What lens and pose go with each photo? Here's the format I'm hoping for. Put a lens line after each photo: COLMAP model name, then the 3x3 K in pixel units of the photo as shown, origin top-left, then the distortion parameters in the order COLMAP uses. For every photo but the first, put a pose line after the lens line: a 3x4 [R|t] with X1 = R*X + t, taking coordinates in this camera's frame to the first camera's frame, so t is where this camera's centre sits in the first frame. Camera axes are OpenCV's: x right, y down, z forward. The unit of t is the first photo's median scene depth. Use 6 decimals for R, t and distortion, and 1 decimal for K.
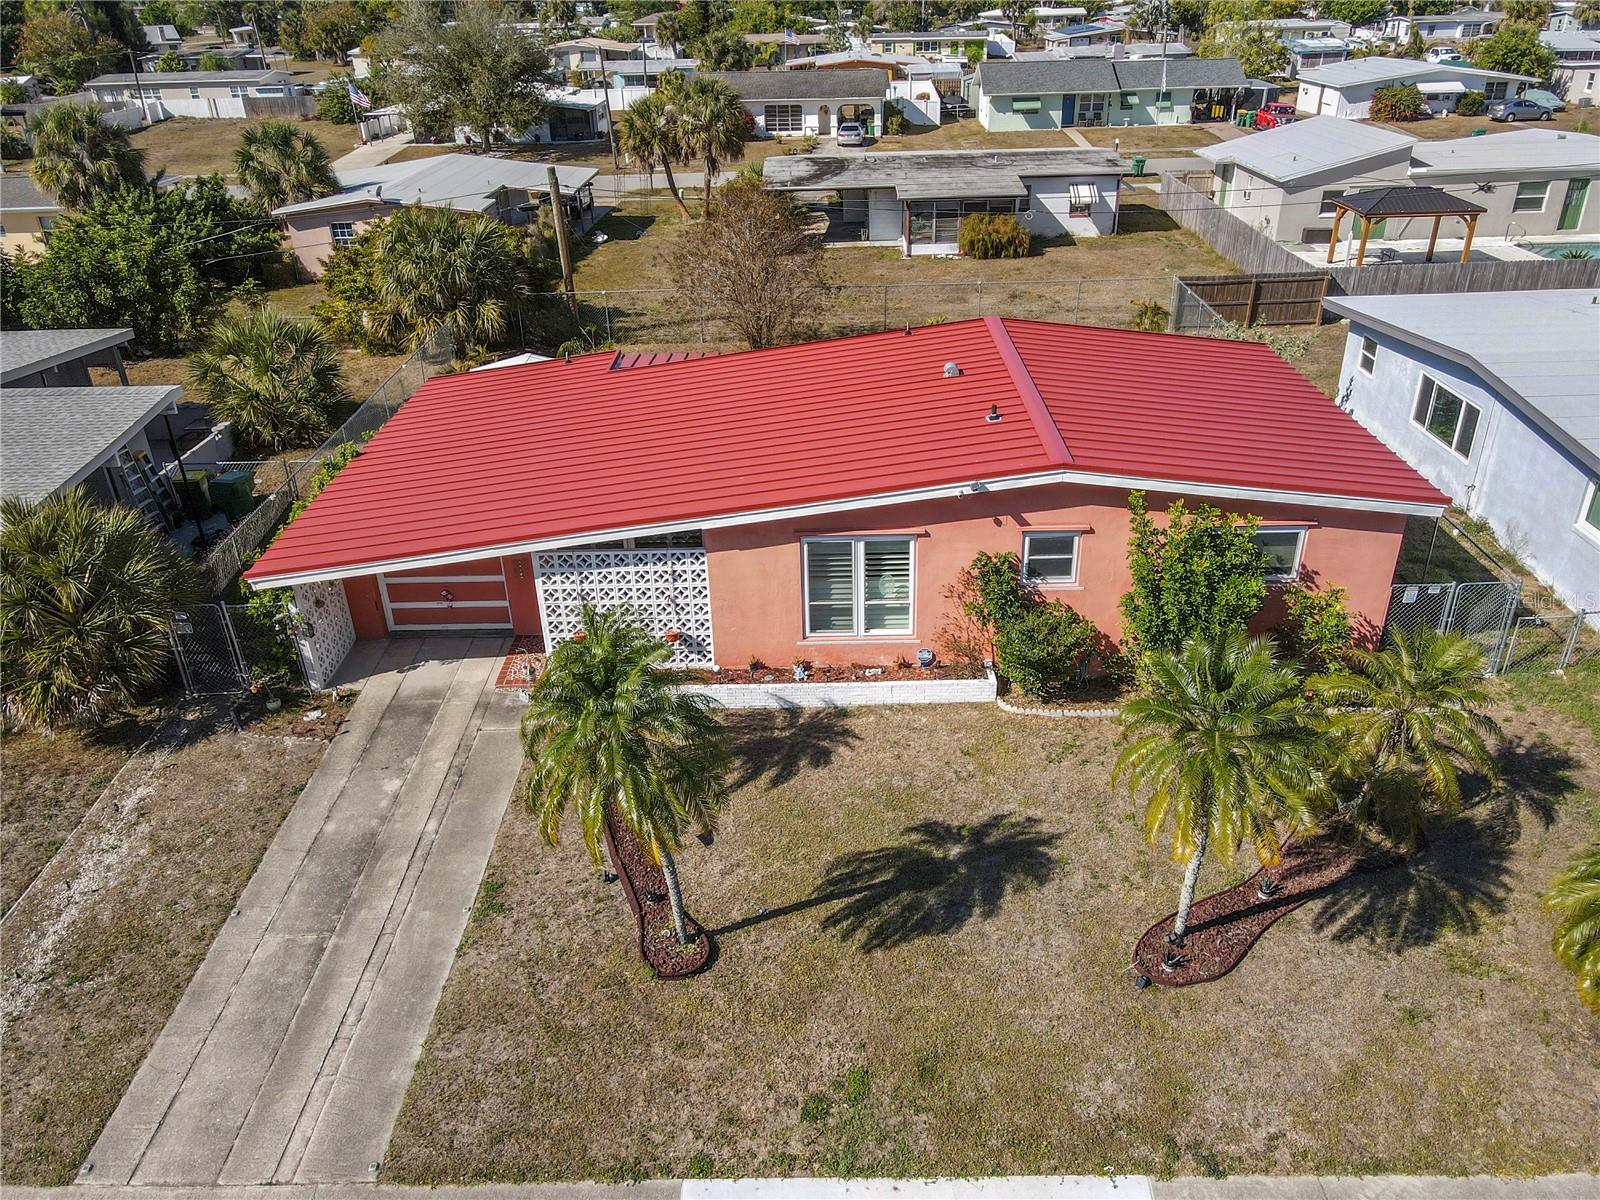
lens RADIAL K [[1174.8, 0, 800.0], [0, 1174.8, 600.0], [0, 0, 1]] dist [0.012635, -0.000825]
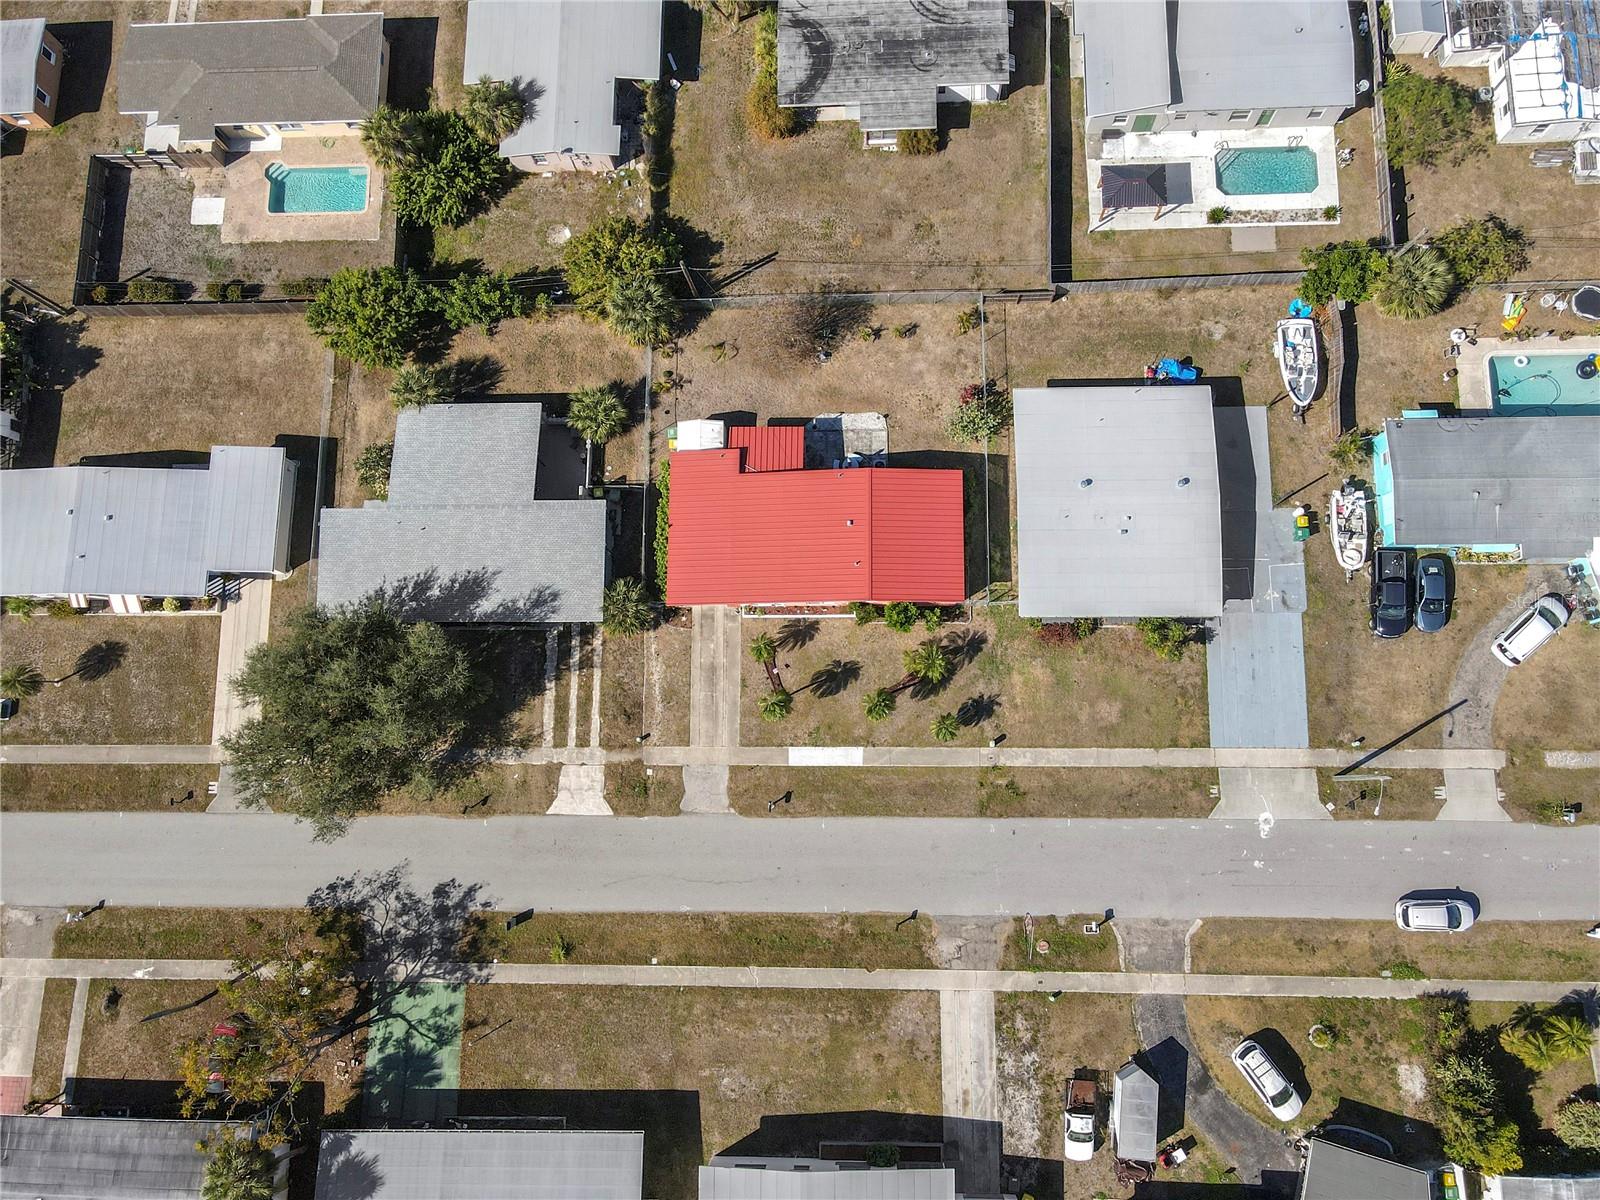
lens RADIAL K [[1193.2, 0, 800.0], [0, 1193.2, 600.0], [0, 0, 1]] dist [-0.027618, 0.085521]
pose [[0.999361, -0.012181, -0.033617, 0.062238], [0.033827, 0.626693, 0.778532, -1.683369], [0.011584, -0.779171, 0.626704, -0.805487]]
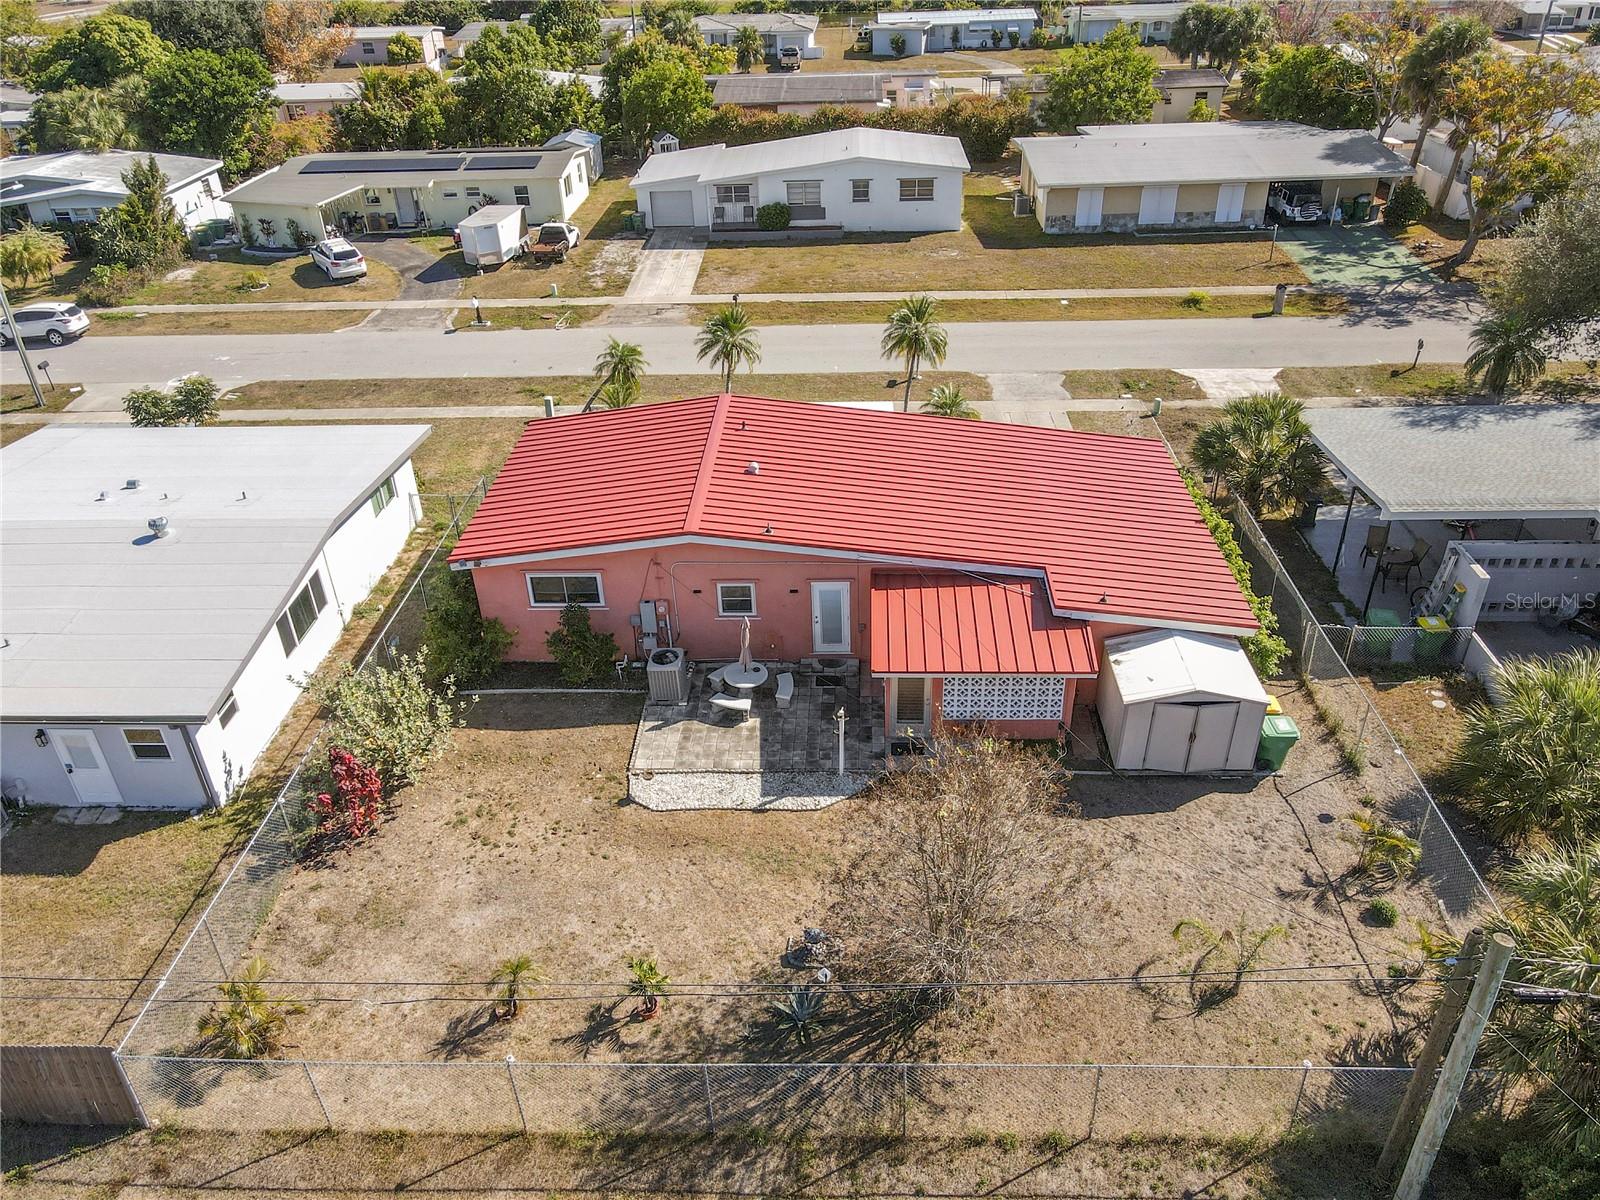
lens RADIAL K [[1174.8, 0, 800.0], [0, 1174.8, 600.0], [0, 0, 1]] dist [0.012635, -0.000825]
pose [[-0.998062, 0.031311, 0.053776, 0.002699], [0.062227, 0.499367, 0.864153, -0.817587], [0.000204, 0.865825, -0.500347, 1.141082]]
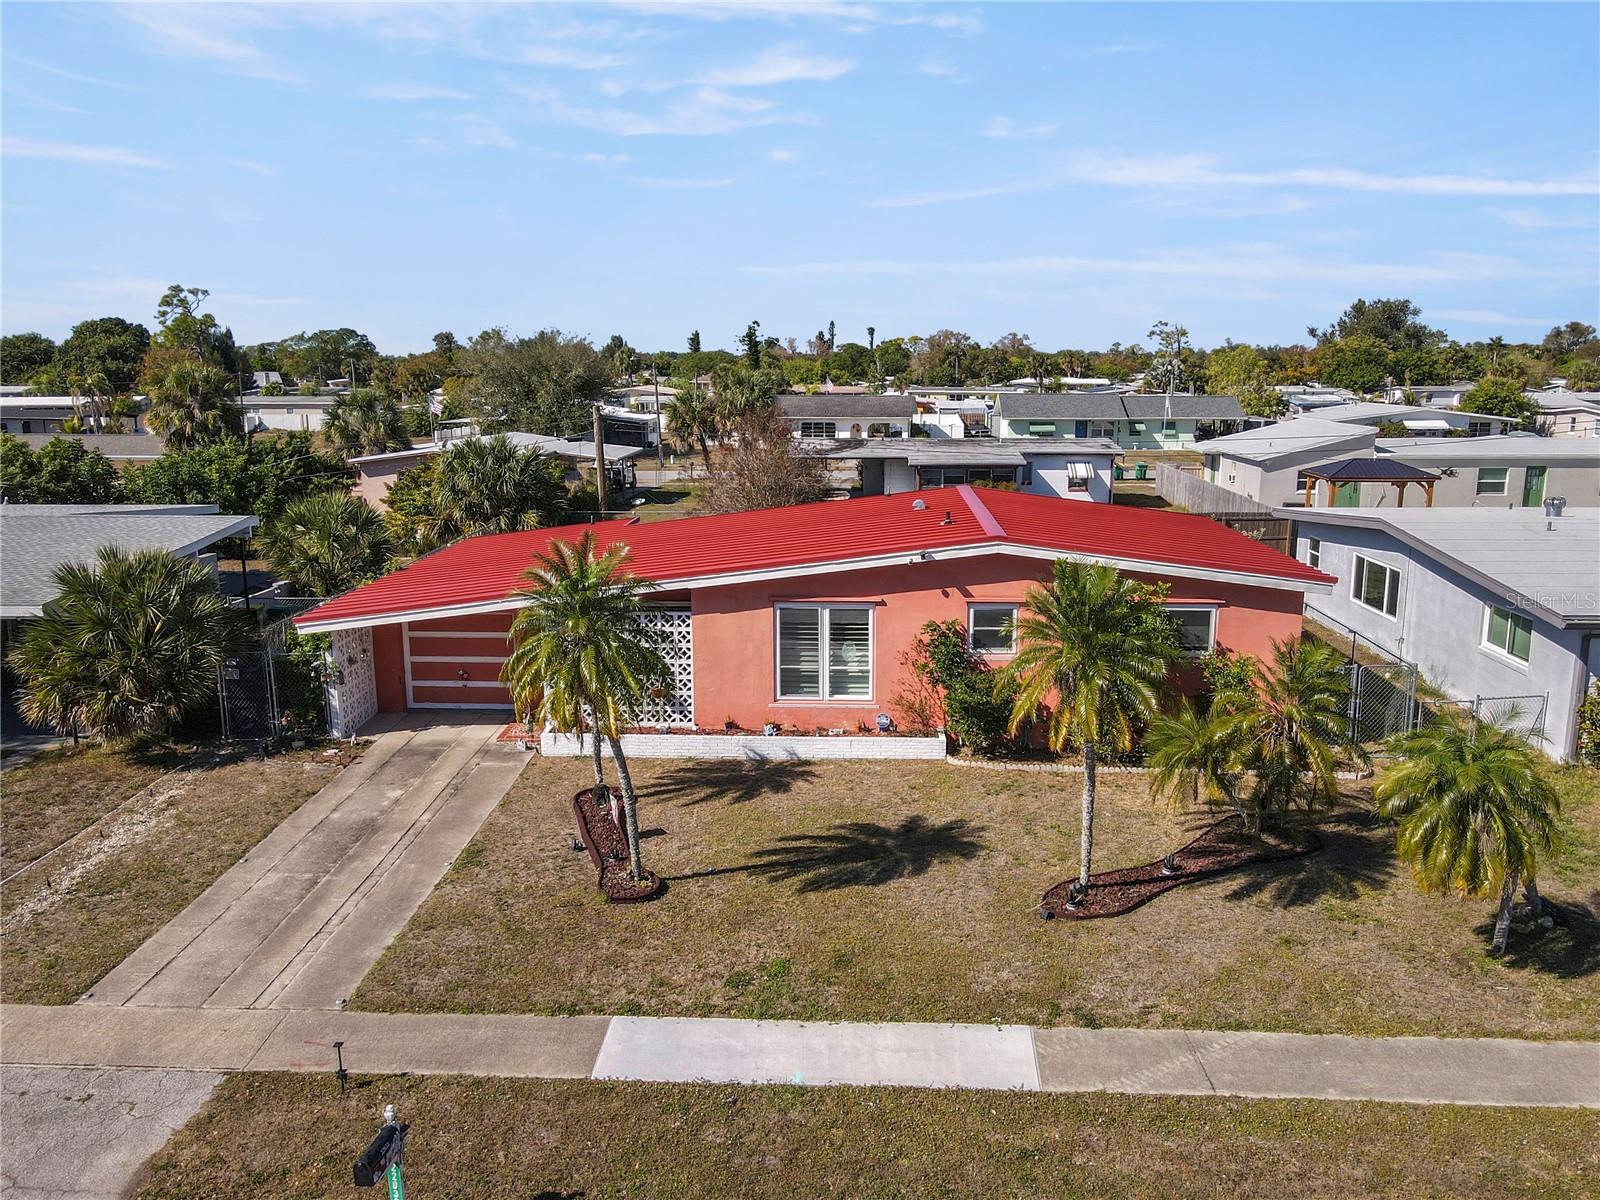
lens RADIAL K [[1211.8, 0, 800.0], [0, 1211.8, 600.0], [0, 0, 1]] dist [-0.006278, 0.040023]
pose [[0.998817, 0.031911, -0.036680, 0.036754], [-0.041161, 0.956541, -0.288677, 0.150795], [0.025874, 0.289846, 0.956724, -0.070724]]
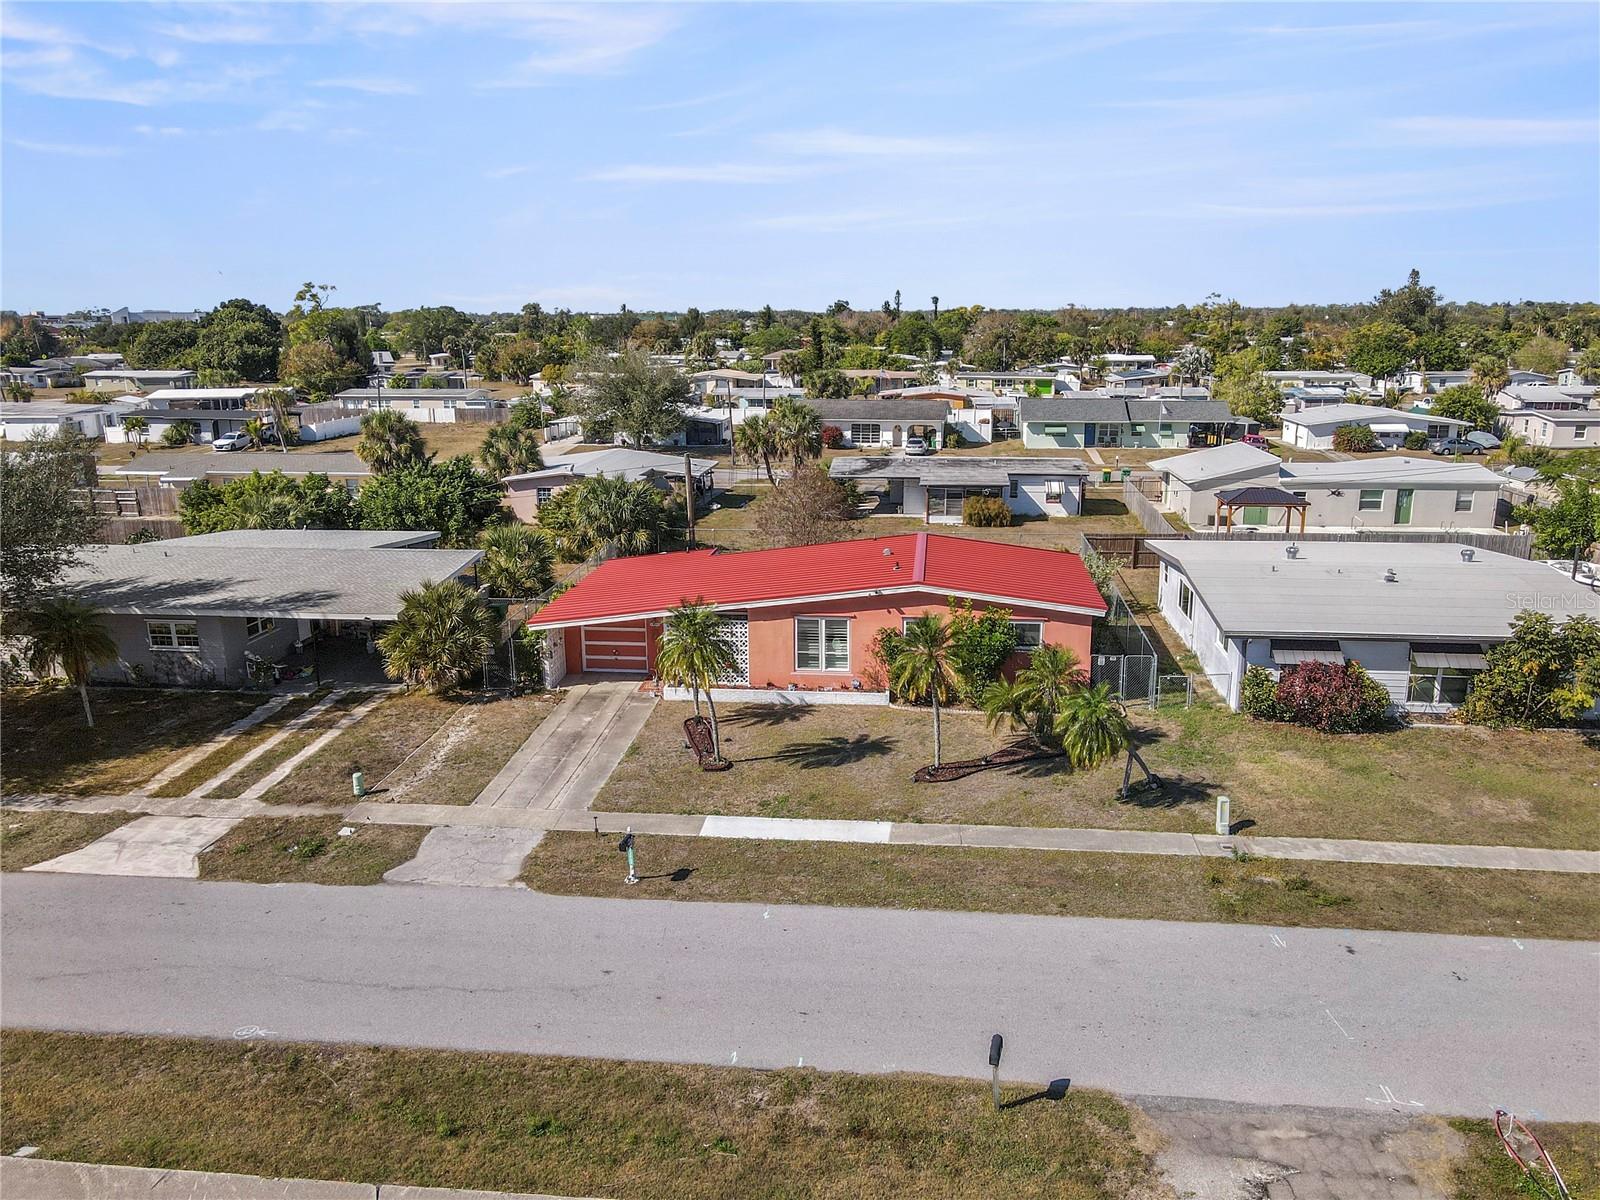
lens RADIAL K [[1193.2, 0, 800.0], [0, 1193.2, 600.0], [0, 0, 1]] dist [-0.027618, 0.085521]
pose [[0.994680, 0.043134, -0.093546, 0.107736], [-0.065140, 0.966870, -0.246818, 0.227444], [0.079800, 0.251599, 0.964536, -0.530430]]
